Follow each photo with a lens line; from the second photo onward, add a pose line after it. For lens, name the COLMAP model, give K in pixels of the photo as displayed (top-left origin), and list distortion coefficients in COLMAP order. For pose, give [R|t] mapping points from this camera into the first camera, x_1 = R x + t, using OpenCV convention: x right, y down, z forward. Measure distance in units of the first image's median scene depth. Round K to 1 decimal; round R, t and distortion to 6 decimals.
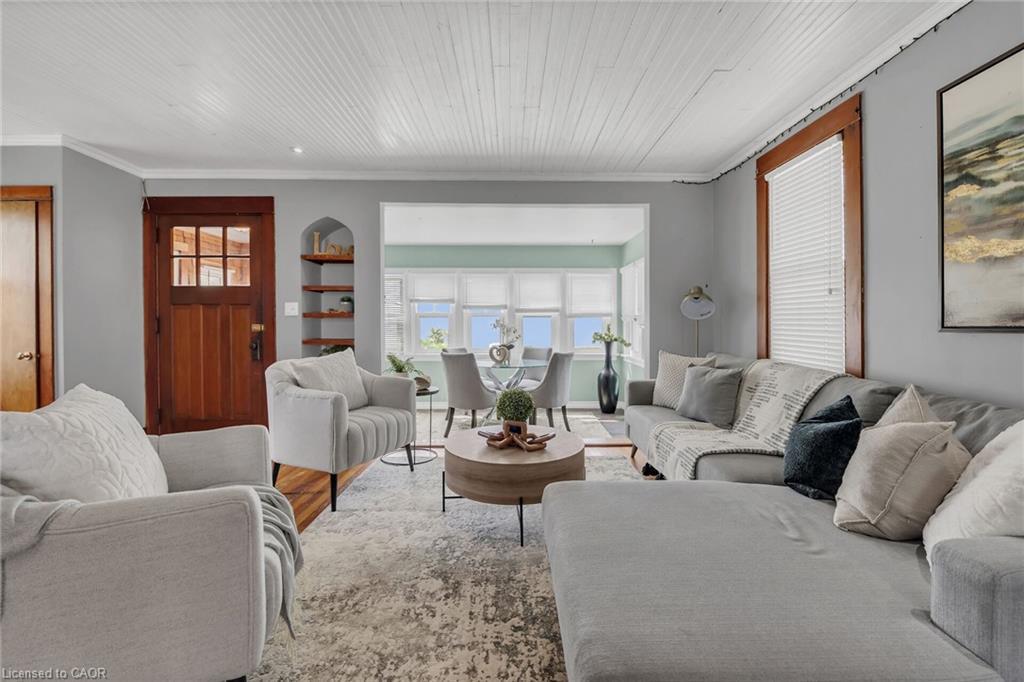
lens RADIAL K [[421.3, 0, 476.3], [0, 421.3, 321.5], [0, 0, 1]] dist [-0.008155, -0.000191]
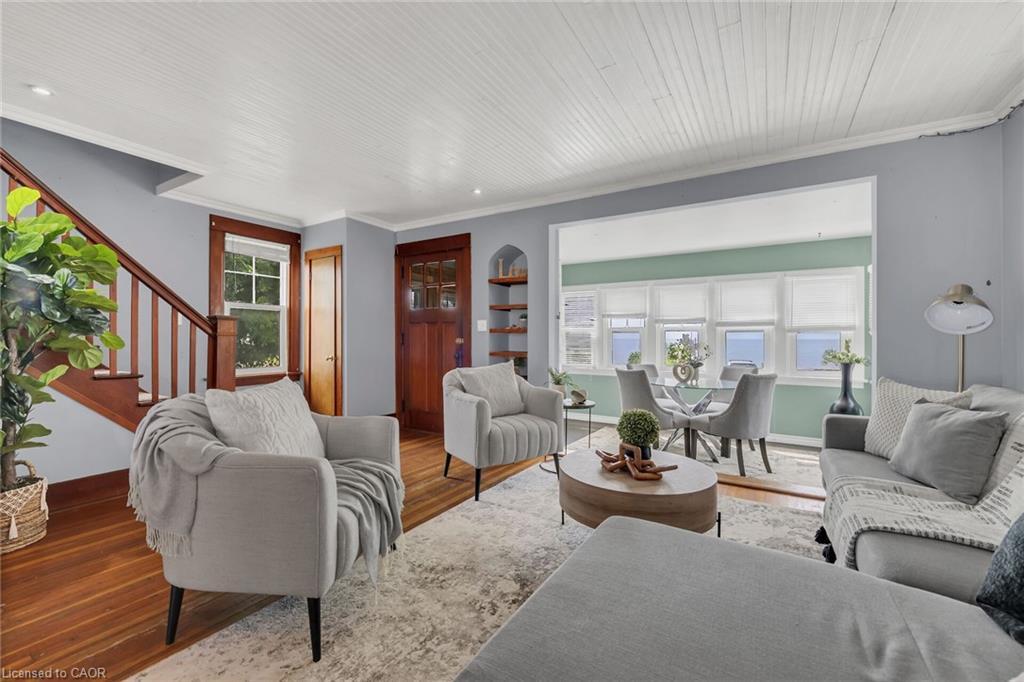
lens RADIAL K [[404.3, 0, 513.7], [0, 404.3, 335.4], [0, 0, 1]] dist [-0.000647, -0.003944]
pose [[0.851953, 0.000716, -0.523618, 0.263722], [-0.001928, 0.999997, -0.001769, -0.000490], [0.523615, 0.002517, 0.851951, 0.086122]]
